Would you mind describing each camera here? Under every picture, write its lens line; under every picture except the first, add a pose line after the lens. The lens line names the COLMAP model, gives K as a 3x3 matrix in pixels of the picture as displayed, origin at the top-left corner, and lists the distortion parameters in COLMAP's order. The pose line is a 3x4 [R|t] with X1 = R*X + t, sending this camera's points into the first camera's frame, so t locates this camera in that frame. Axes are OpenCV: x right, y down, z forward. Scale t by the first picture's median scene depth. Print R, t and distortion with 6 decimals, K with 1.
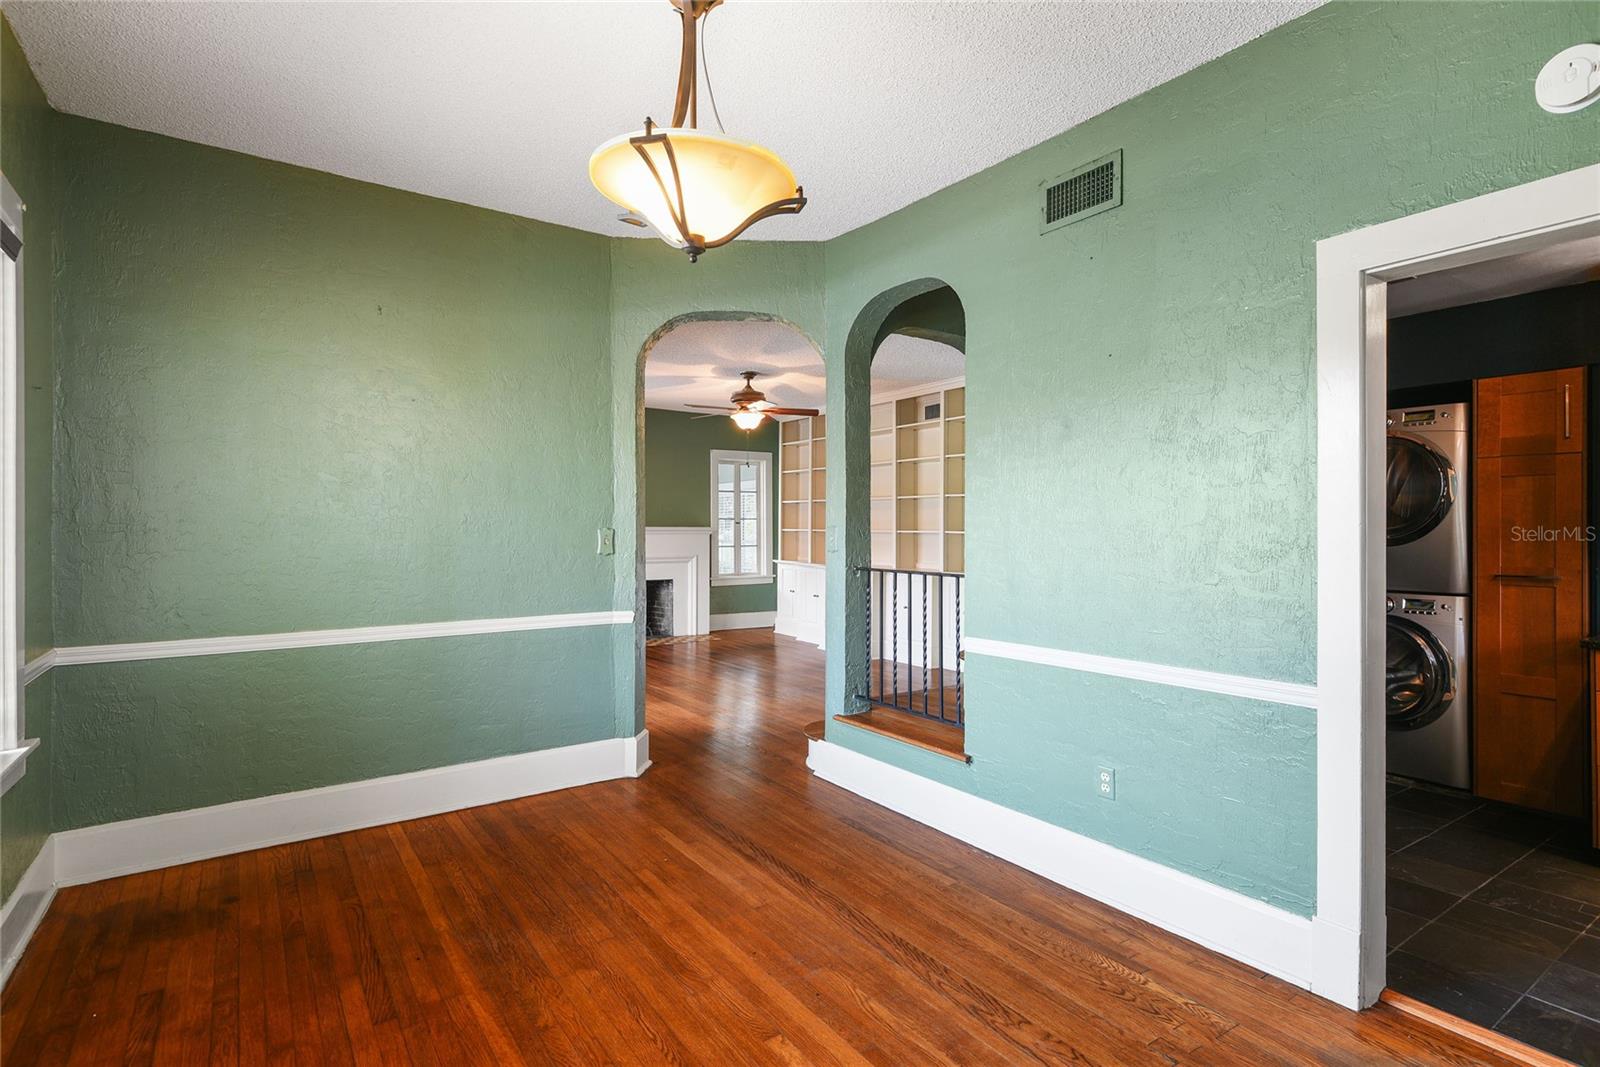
lens RADIAL K [[796.3, 0, 801.5], [0, 796.3, 525.4], [0, 0, 1]] dist [0.039937, -0.026623]
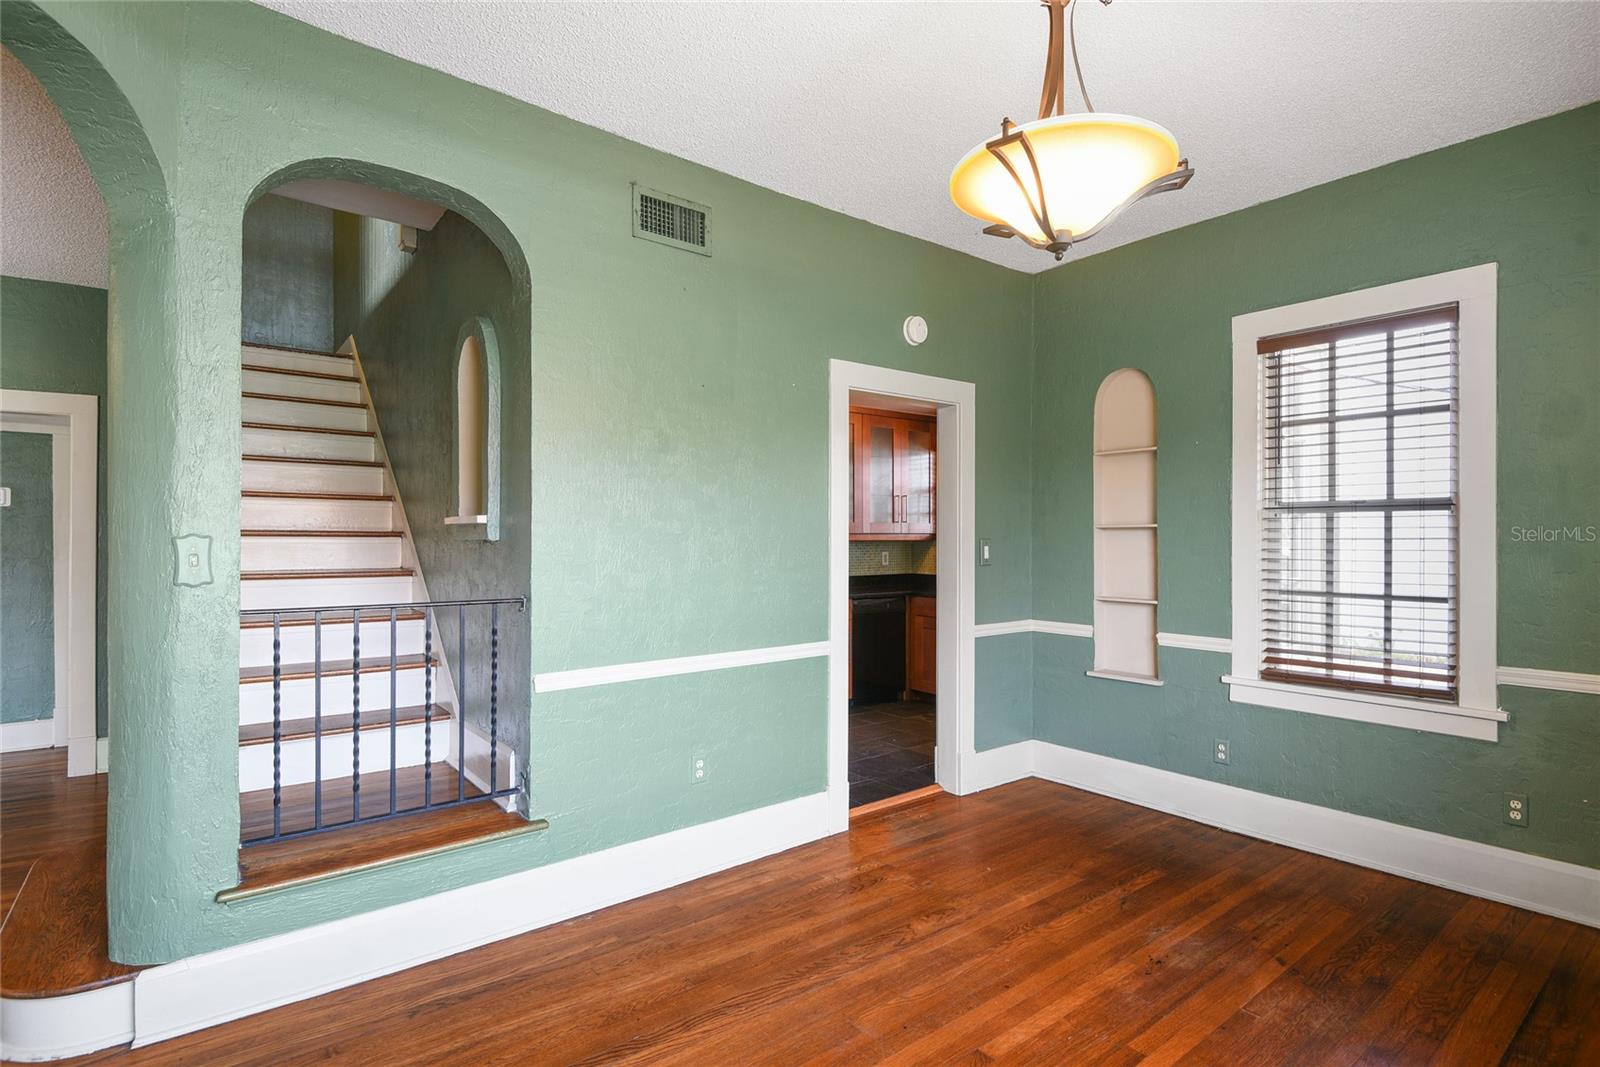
lens RADIAL K [[796.3, 0, 801.5], [0, 796.3, 525.4], [0, 0, 1]] dist [0.039937, -0.026623]
pose [[-0.065599, 0.008984, 0.997806, -0.871435], [-0.011589, 0.999885, -0.009765, -0.008357], [-0.997779, -0.012204, -0.065487, 1.104770]]
